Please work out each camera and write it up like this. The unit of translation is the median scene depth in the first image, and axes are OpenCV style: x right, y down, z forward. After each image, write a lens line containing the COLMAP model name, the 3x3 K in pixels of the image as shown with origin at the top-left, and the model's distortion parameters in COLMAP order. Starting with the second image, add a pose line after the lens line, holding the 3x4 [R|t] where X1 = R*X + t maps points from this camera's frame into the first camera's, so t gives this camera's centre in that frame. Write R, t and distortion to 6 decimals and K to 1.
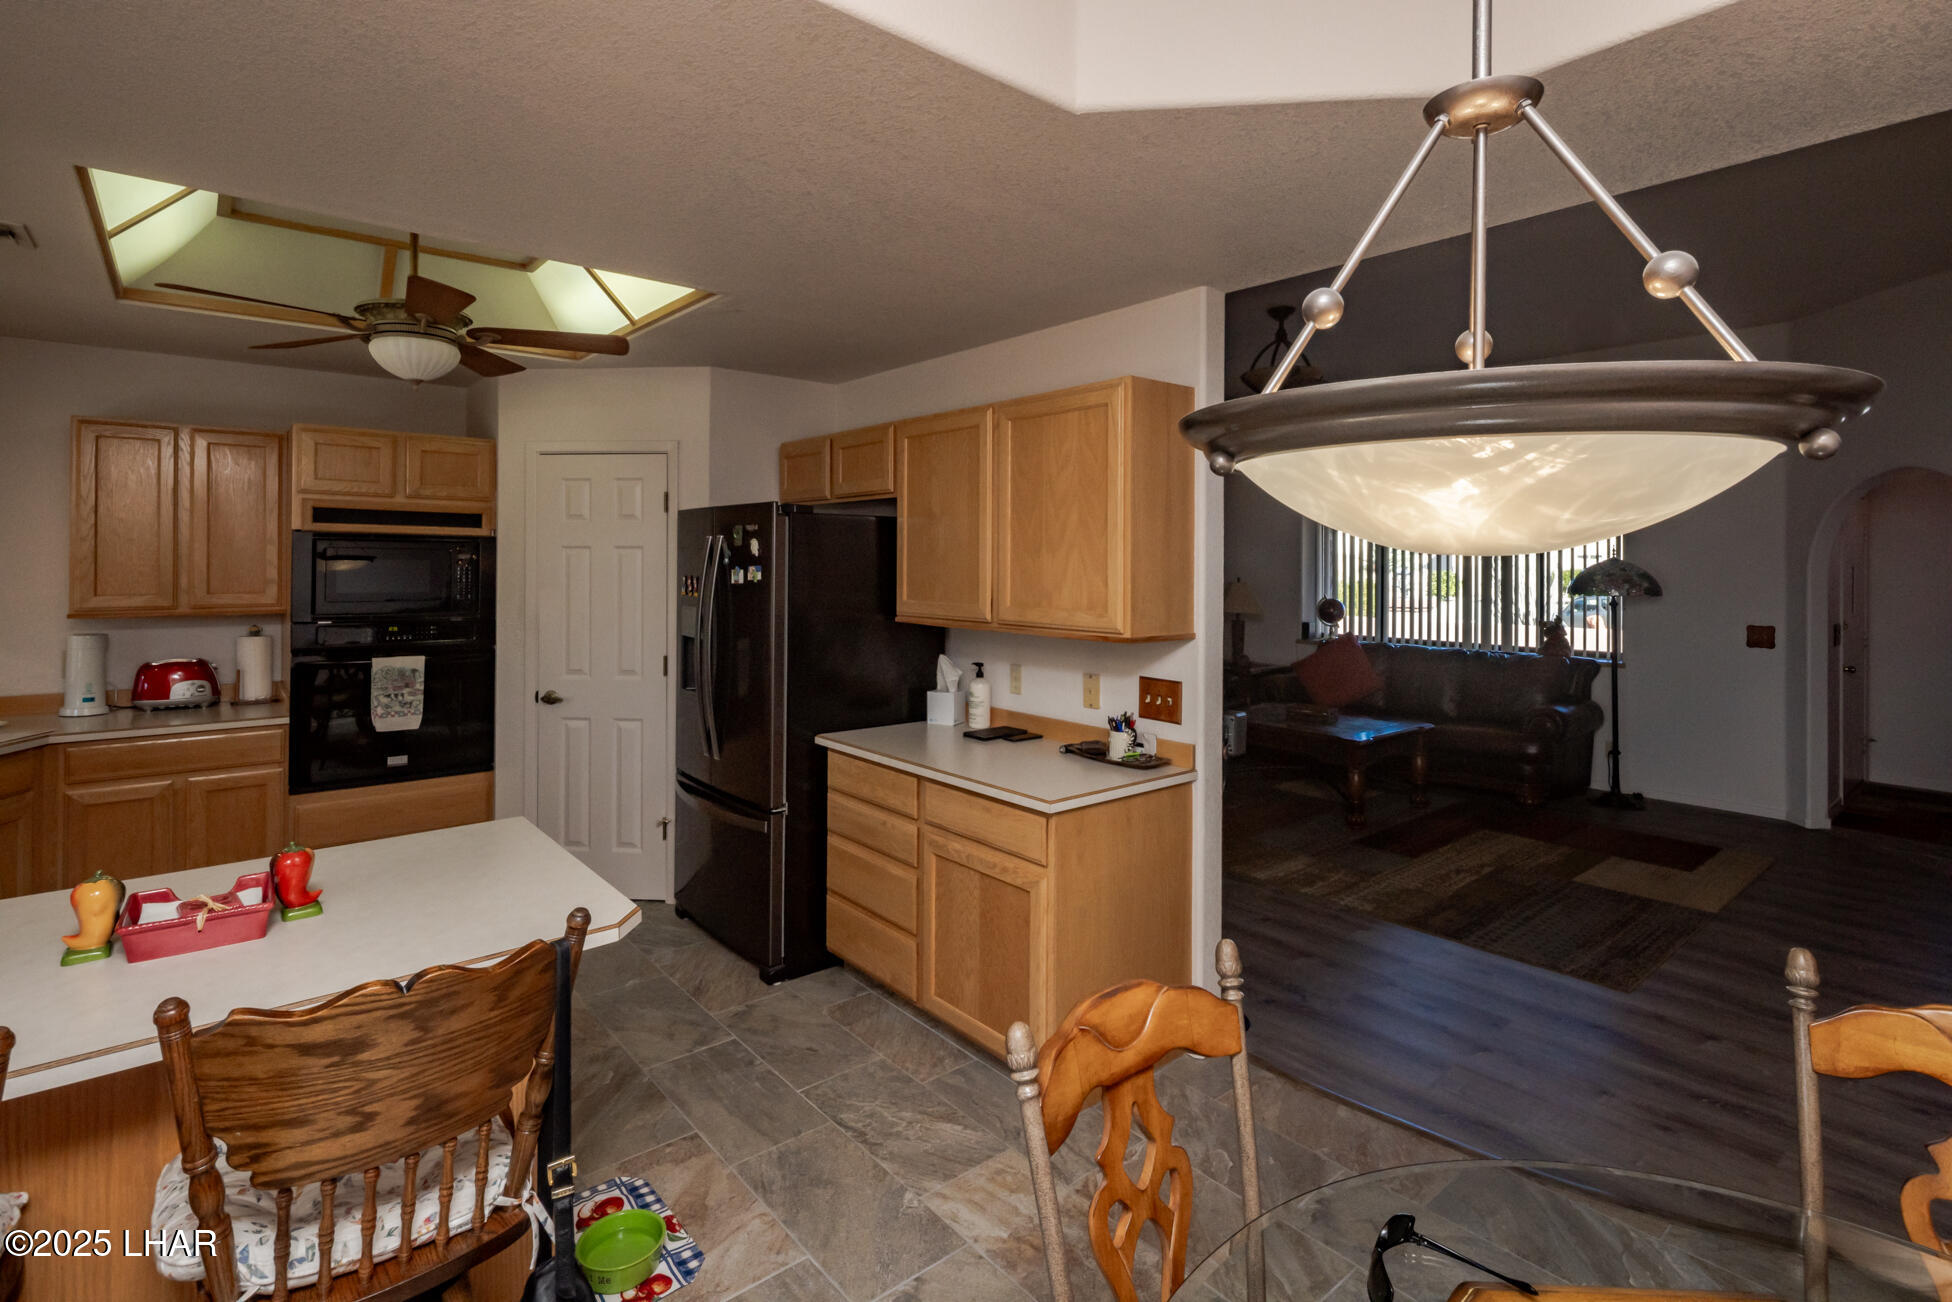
lens RADIAL K [[920.0, 0, 978.9], [0, 920.0, 559.0], [0, 0, 1]] dist [-0.001762, -0.001524]
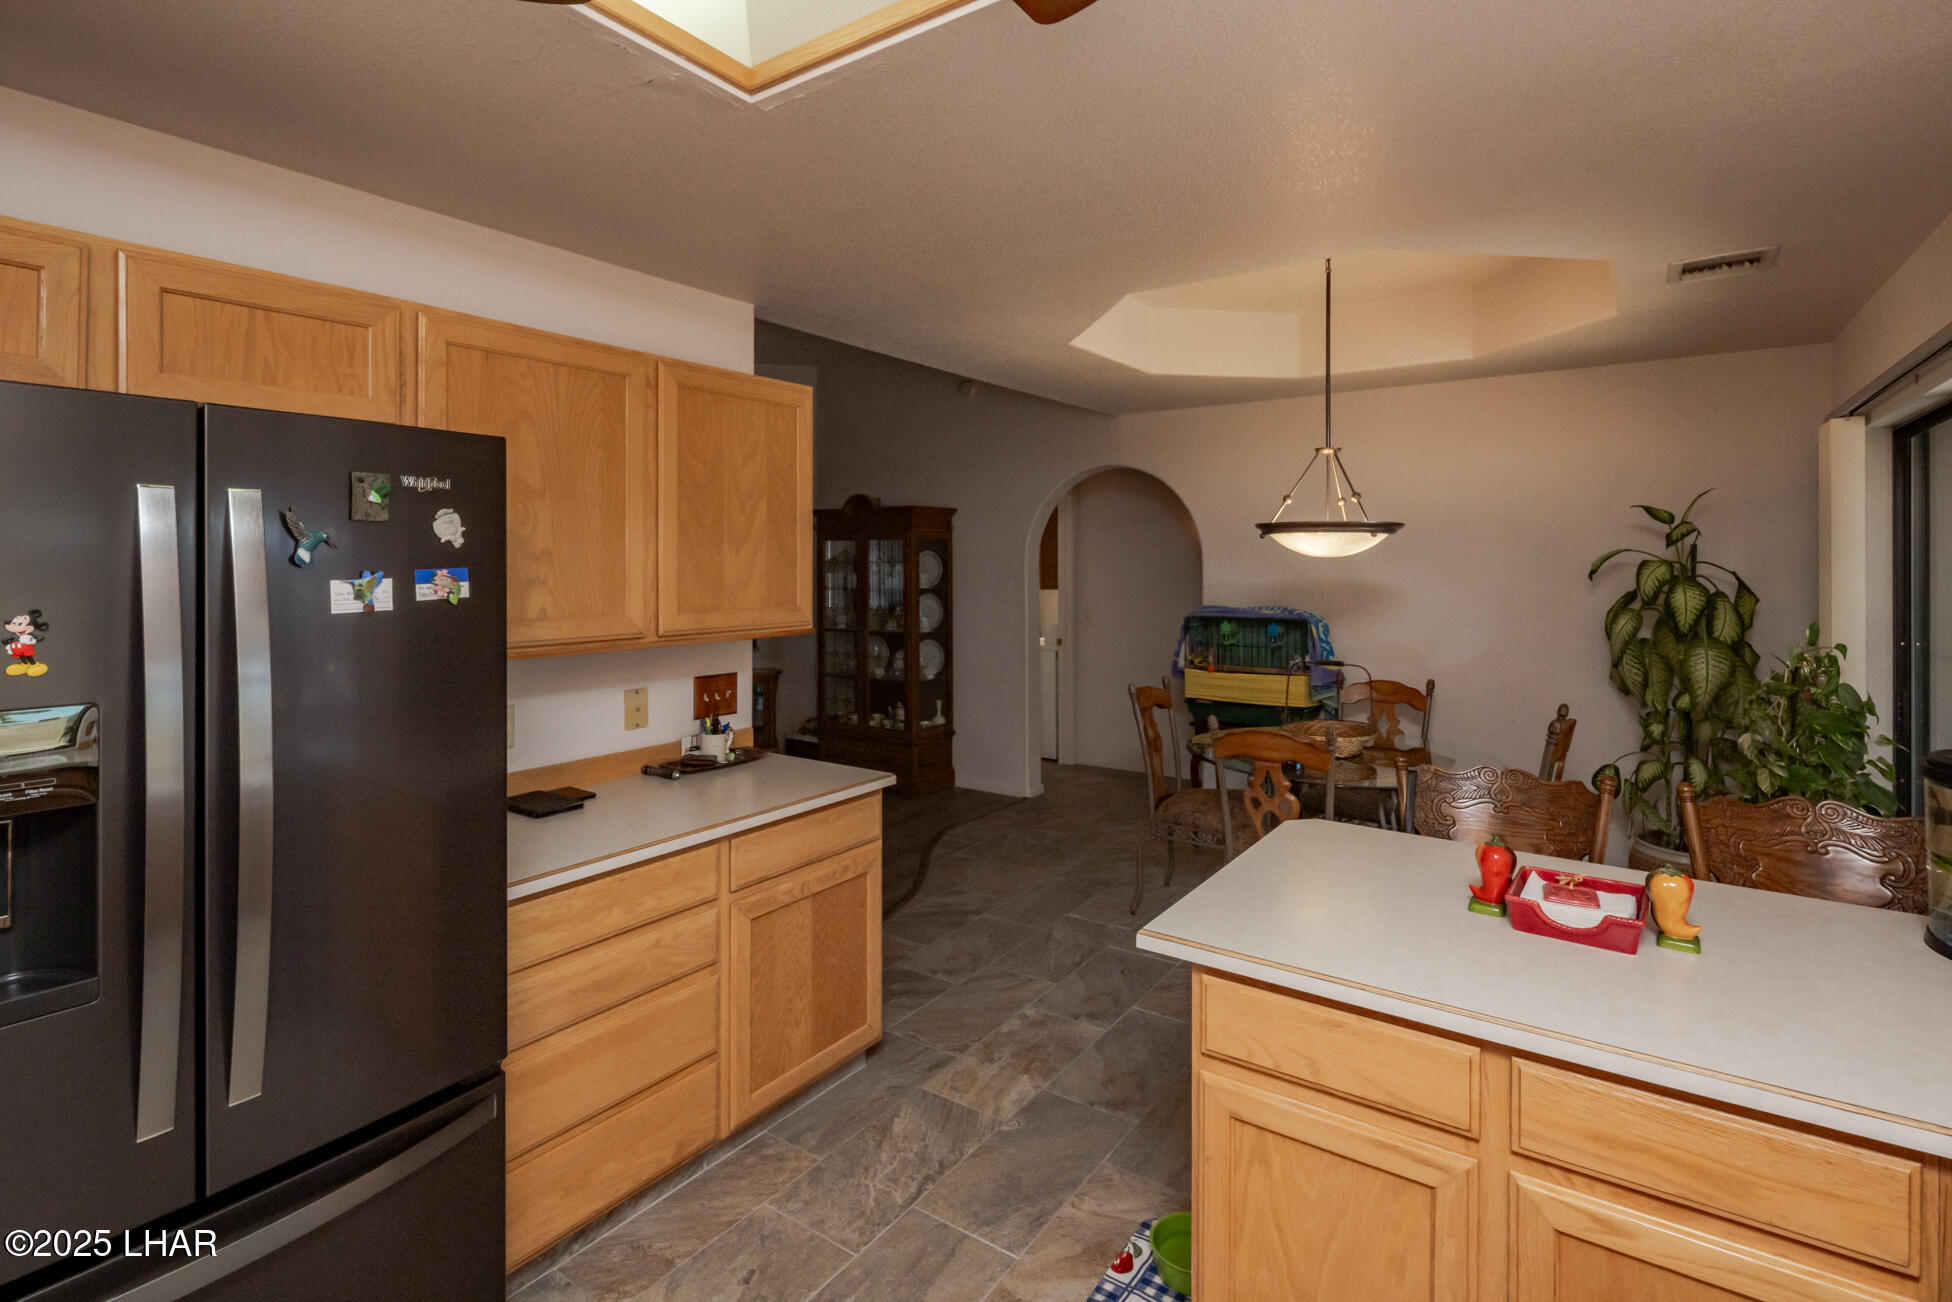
lens RADIAL K [[941.9, 0, 982.7], [0, 941.9, 564.6], [0, 0, 1]] dist [-0.000046, -0.000821]
pose [[-0.256649, -0.009394, 0.966459, -0.677135], [-0.003242, 0.999956, 0.008859, 0.000267], [-0.966499, -0.000859, -0.256668, 0.766904]]
